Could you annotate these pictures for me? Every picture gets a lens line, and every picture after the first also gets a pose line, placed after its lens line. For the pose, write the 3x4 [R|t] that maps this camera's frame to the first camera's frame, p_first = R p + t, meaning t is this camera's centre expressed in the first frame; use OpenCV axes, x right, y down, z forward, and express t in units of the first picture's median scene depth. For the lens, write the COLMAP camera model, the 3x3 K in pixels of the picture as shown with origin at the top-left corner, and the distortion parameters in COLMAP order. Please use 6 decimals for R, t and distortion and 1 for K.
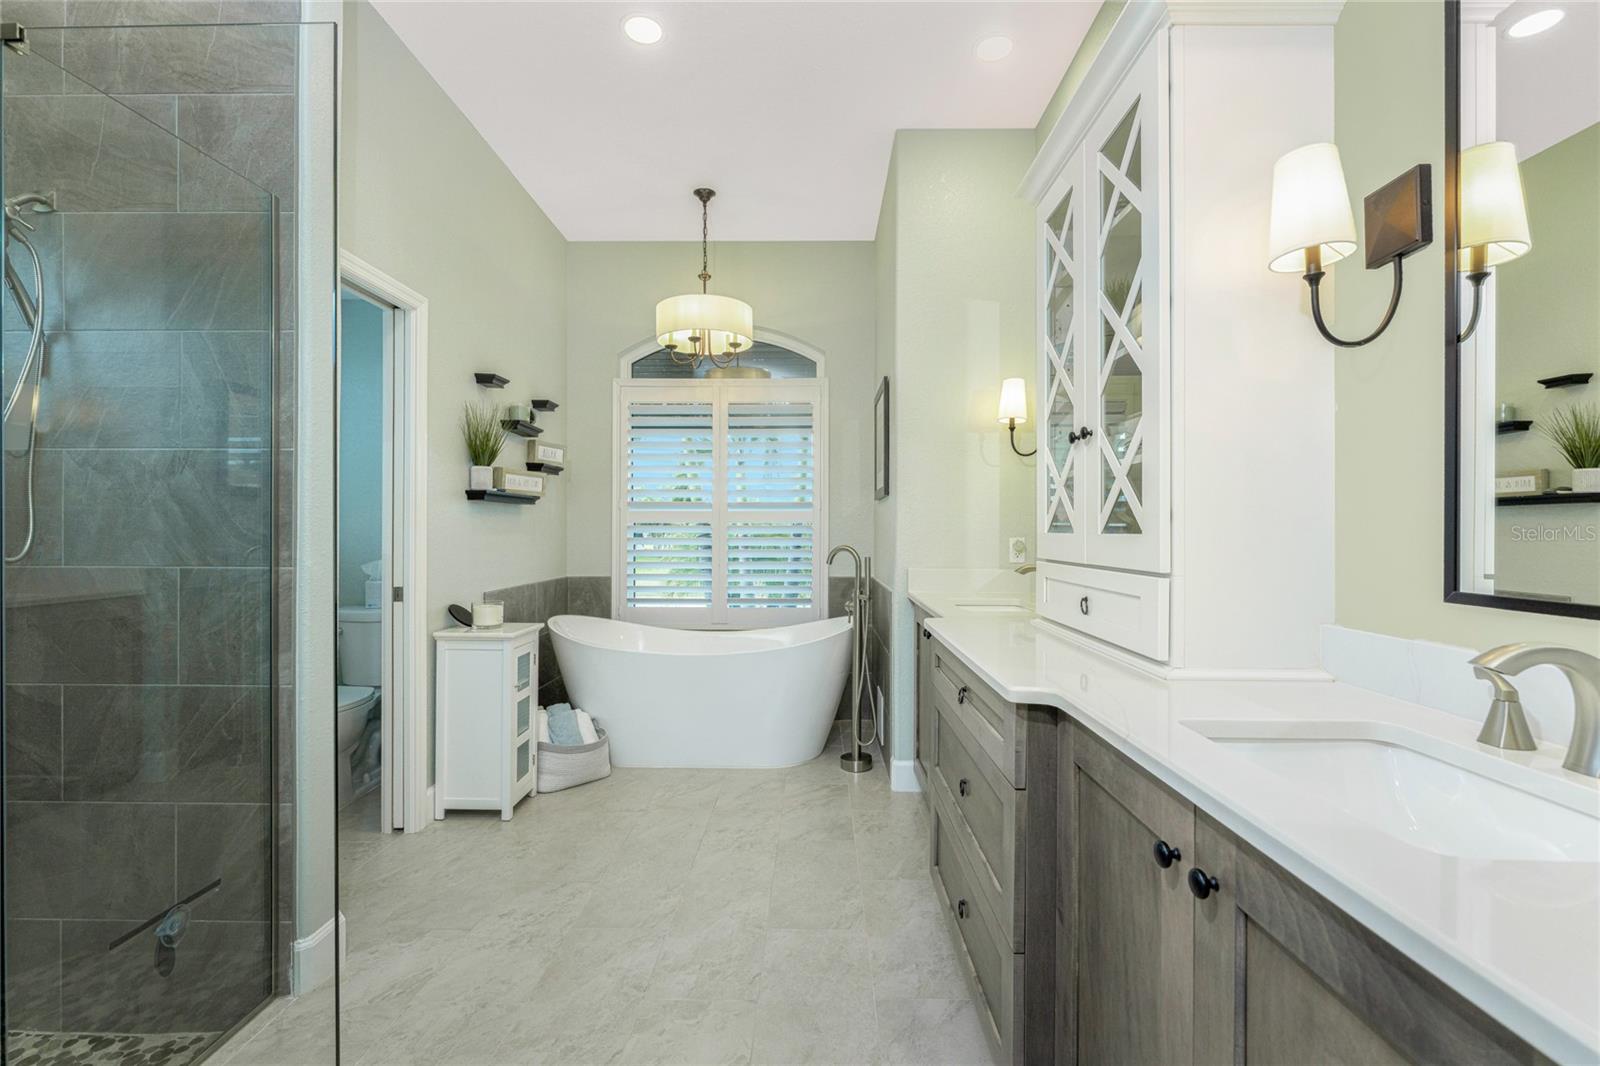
lens RADIAL K [[695.2, 0, 793.1], [0, 695.2, 529.7], [0, 0, 1]] dist [-0.001543, 0.000744]
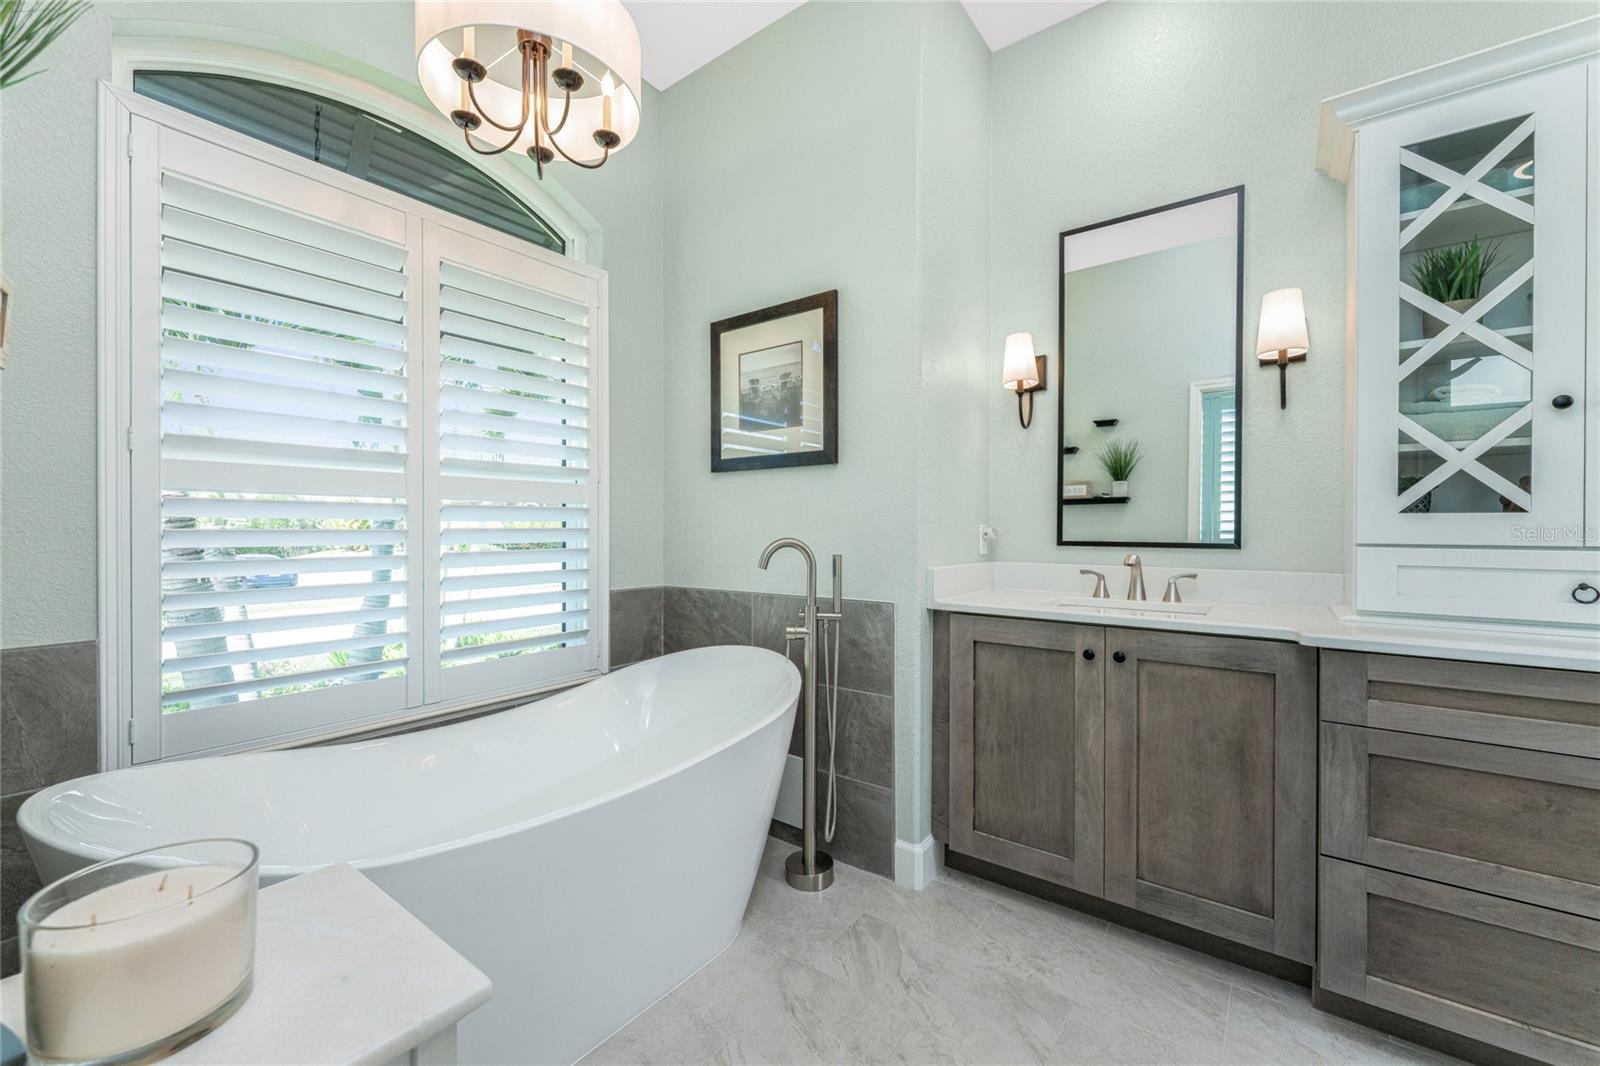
lens RADIAL K [[657.8, 0, 795.3], [0, 657.8, 529.9], [0, 0, 1]] dist [-0.000558, -0.000864]
pose [[0.574876, -0.002883, 0.818236, -0.460651], [-0.000836, 0.999991, 0.004111, 0.014591], [-0.818240, -0.003047, 0.574868, 0.728522]]
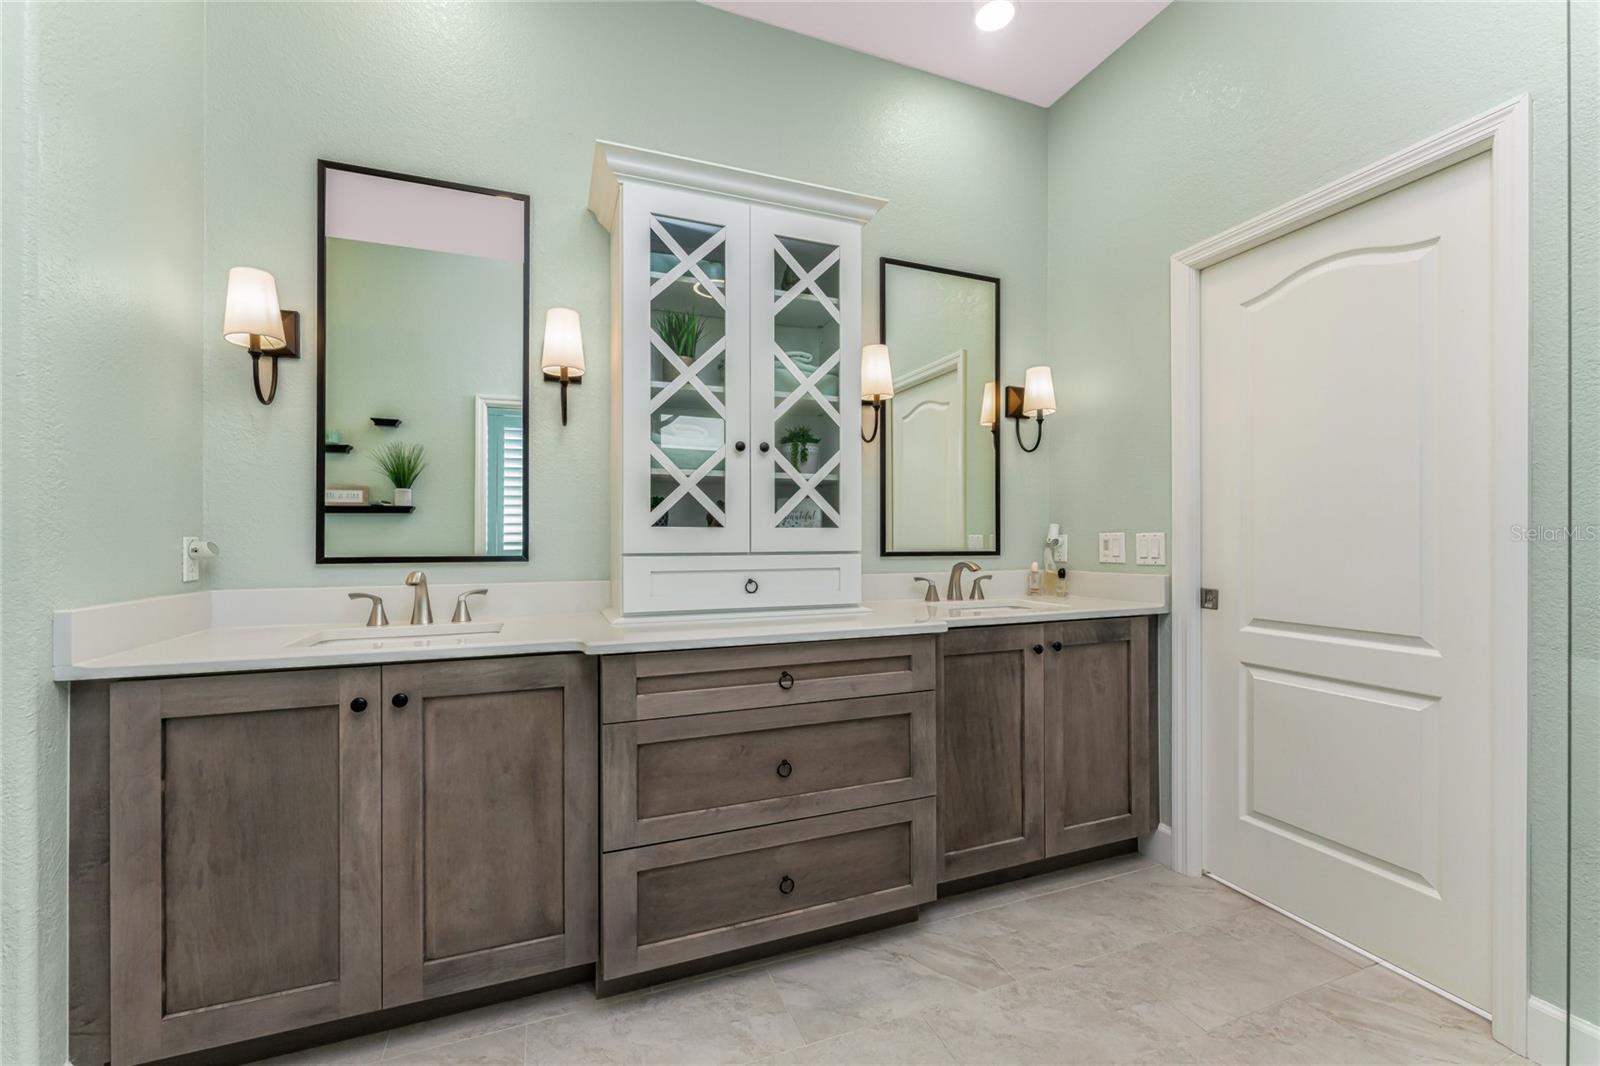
lens RADIAL K [[657.8, 0, 792.1], [0, 657.8, 536.8], [0, 0, 1]] dist [-0.000558, -0.000864]
pose [[-0.369549, 0.003406, 0.929205, -0.369909], [0.003422, 0.999991, -0.002305, 0.014214], [-0.929205, 0.002328, -0.369558, 0.740065]]
